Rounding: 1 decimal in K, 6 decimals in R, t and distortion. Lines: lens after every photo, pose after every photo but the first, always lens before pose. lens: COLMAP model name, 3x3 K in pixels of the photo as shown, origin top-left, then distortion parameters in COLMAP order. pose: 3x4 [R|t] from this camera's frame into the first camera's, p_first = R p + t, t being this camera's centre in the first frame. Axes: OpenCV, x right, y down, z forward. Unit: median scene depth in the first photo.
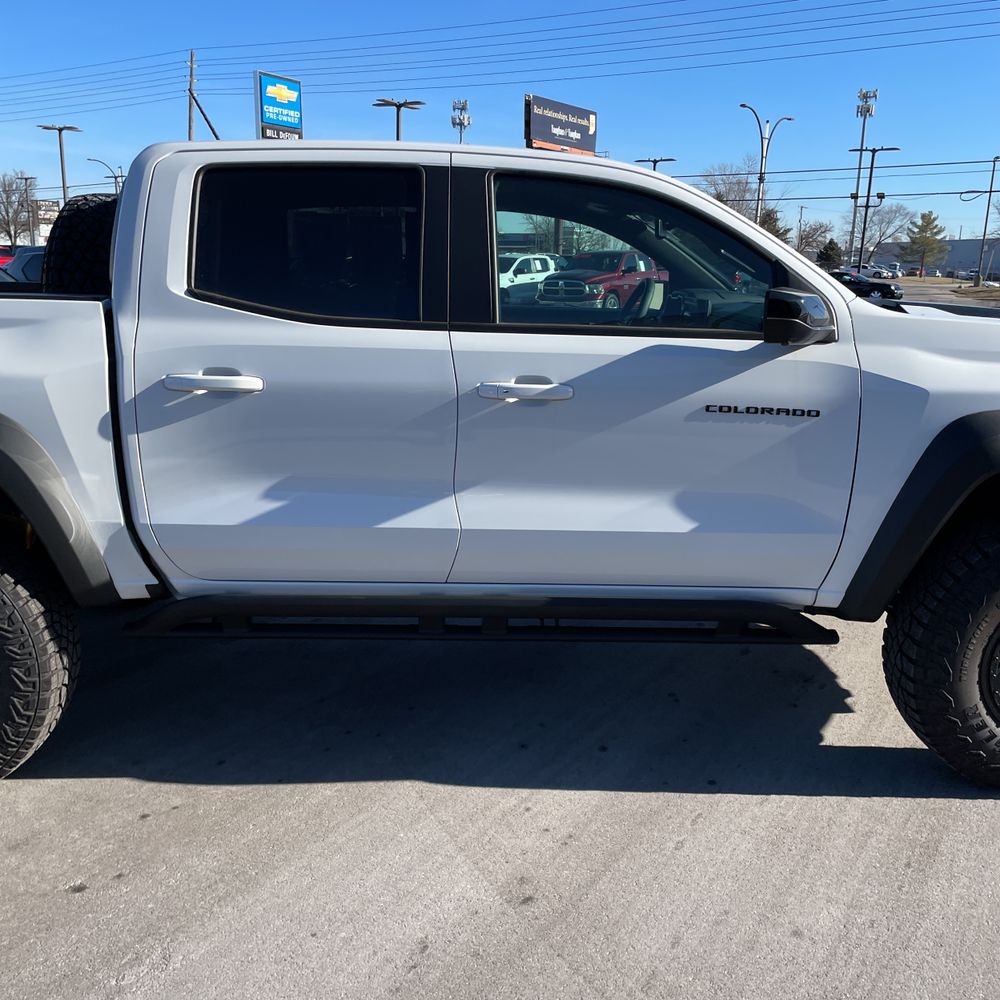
lens RADIAL K [[1001.6, 0, 498.8], [0, 1001.6, 533.0], [0, 0, 1]] dist [0.043279, 0.000000]
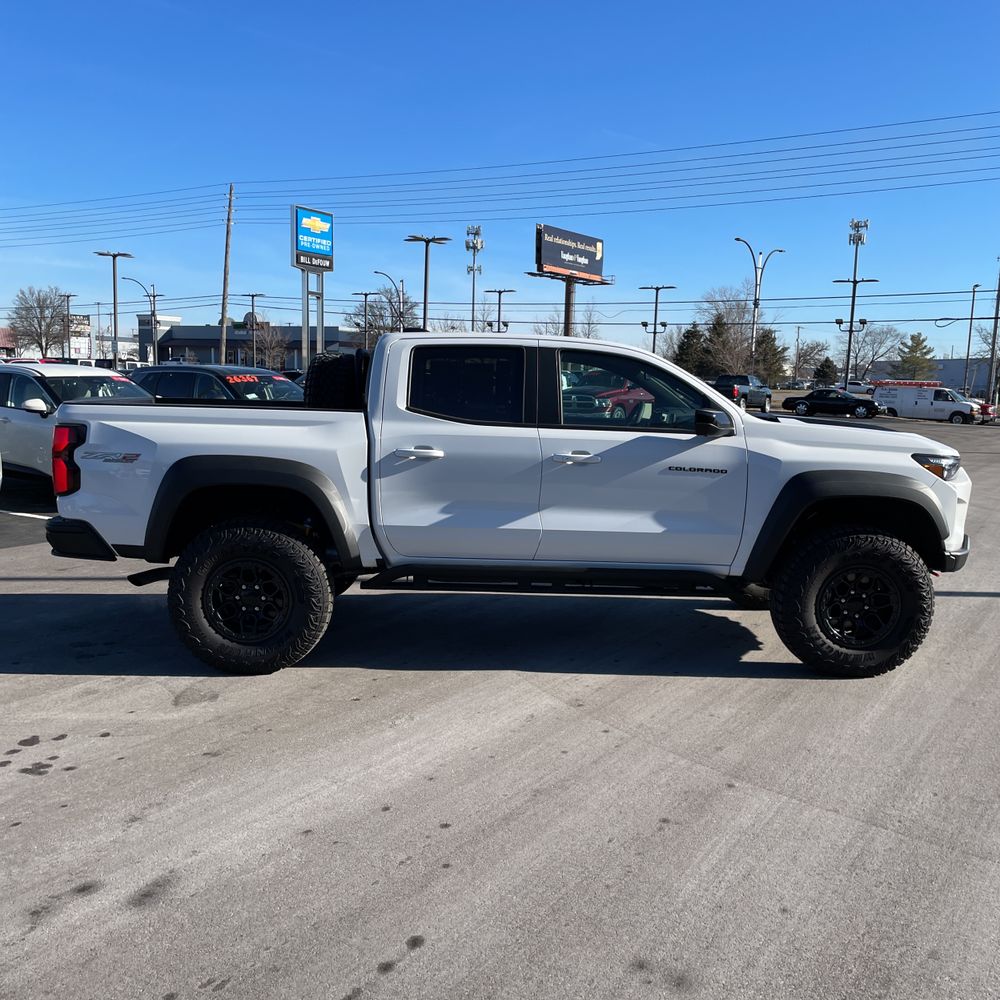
lens RADIAL K [[1001.6, 0, 504.5], [0, 1001.6, 525.7], [0, 0, 1]] dist [0.043279, 0.000000]
pose [[0.999958, 0.008997, -0.001997, -0.086779], [-0.009166, 0.993515, -0.113334, 0.167853], [0.000964, 0.113347, 0.993555, -0.737491]]
